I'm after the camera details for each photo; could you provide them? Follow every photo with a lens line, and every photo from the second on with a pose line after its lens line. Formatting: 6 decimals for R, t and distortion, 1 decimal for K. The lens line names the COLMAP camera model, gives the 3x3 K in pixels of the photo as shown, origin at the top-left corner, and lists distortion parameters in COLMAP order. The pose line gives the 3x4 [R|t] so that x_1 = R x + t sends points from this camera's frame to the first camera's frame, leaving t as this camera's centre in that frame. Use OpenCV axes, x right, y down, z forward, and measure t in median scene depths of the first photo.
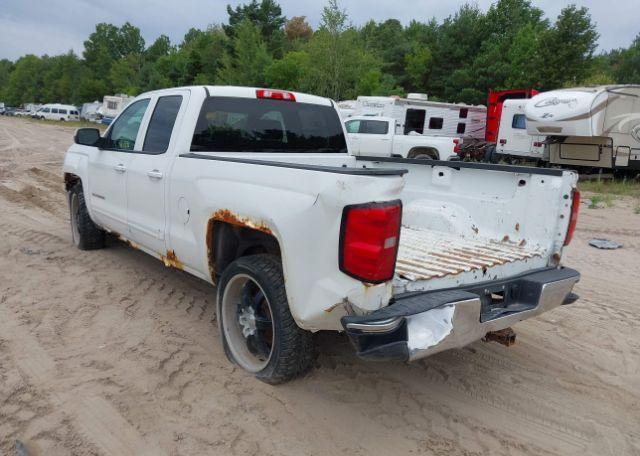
lens RADIAL K [[515.8, 0, 320.0], [0, 515.8, 228.0], [0, 0, 1]] dist [0.012004, -0.004447]
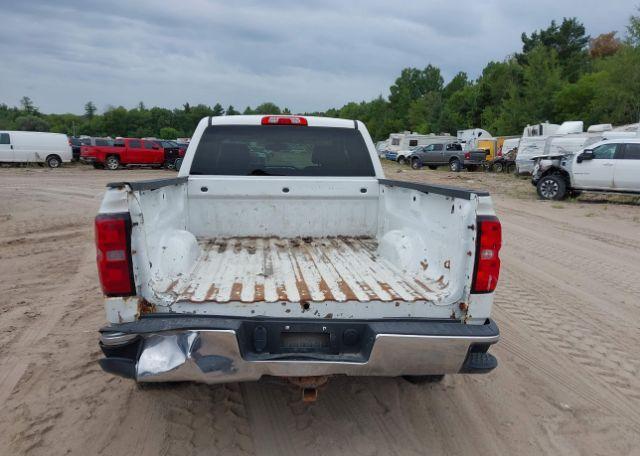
lens RADIAL K [[515.5, 0, 322.8], [0, 515.5, 230.2], [0, 0, 1]] dist [0.008203, -0.009570]
pose [[0.836383, 0.046804, -0.546144, 0.074261], [-0.079370, 0.996189, -0.036177, -0.001266], [0.542369, 0.073605, 0.836910, 0.027199]]
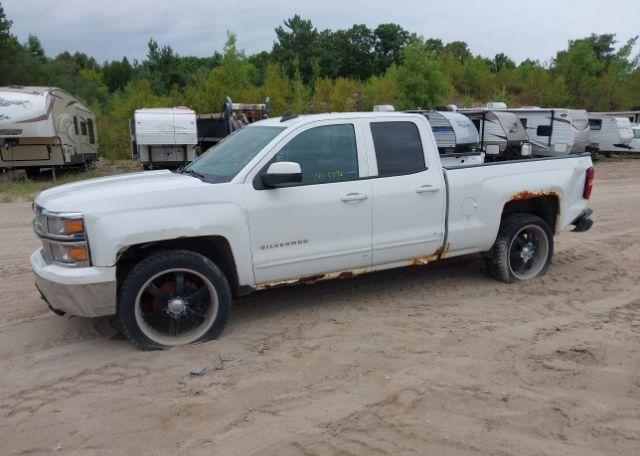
lens RADIAL K [[515.5, 0, 322.8], [0, 515.5, 230.2], [0, 0, 1]] dist [0.008203, -0.009570]
pose [[0.198337, -0.228225, 0.953192, -0.188398], [0.209389, 0.959927, 0.186268, -0.035317], [-0.957507, 0.162644, 0.238177, 0.120413]]
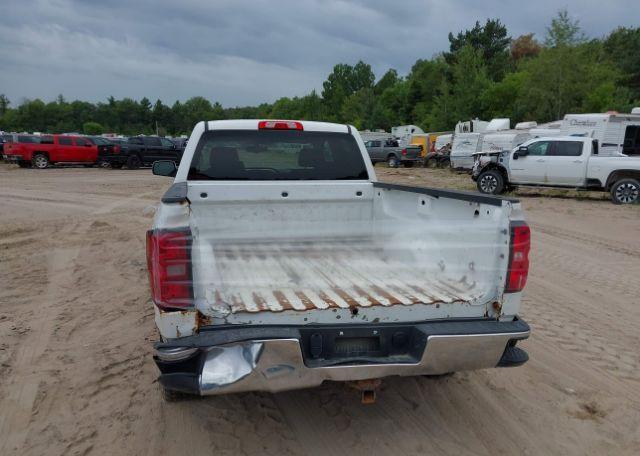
lens RADIAL K [[515.5, 0, 322.8], [0, 515.5, 230.2], [0, 0, 1]] dist [0.008203, -0.009570]
pose [[0.902087, 0.030781, -0.430455, 0.059813], [-0.050792, 0.998093, -0.035071, -0.002157], [0.428555, 0.053501, 0.901930, 0.015826]]
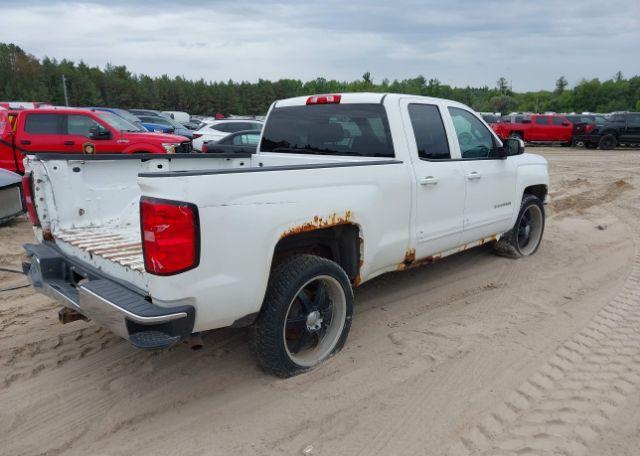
lens RADIAL K [[515.8, 0, 320.0], [0, 515.8, 228.0], [0, 0, 1]] dist [0.012004, -0.004447]
pose [[0.112228, 0.146875, -0.982768, 0.132005], [-0.182204, 0.975289, 0.124950, -0.018100], [0.976835, 0.165042, 0.136216, 0.121326]]
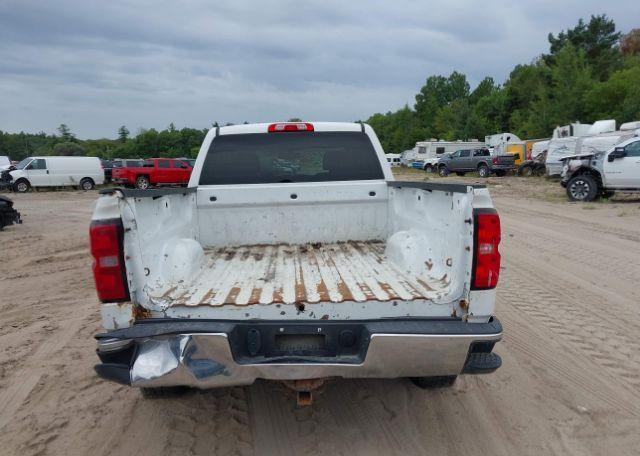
lens RADIAL K [[515.8, 0, 320.0], [0, 515.8, 228.0], [0, 0, 1]] dist [0.012004, -0.004447]
pose [[0.799450, 0.000850, -0.600732, 0.078448], [-0.047266, 0.996988, -0.061491, 0.000334], [0.598870, 0.077553, 0.797082, 0.031686]]
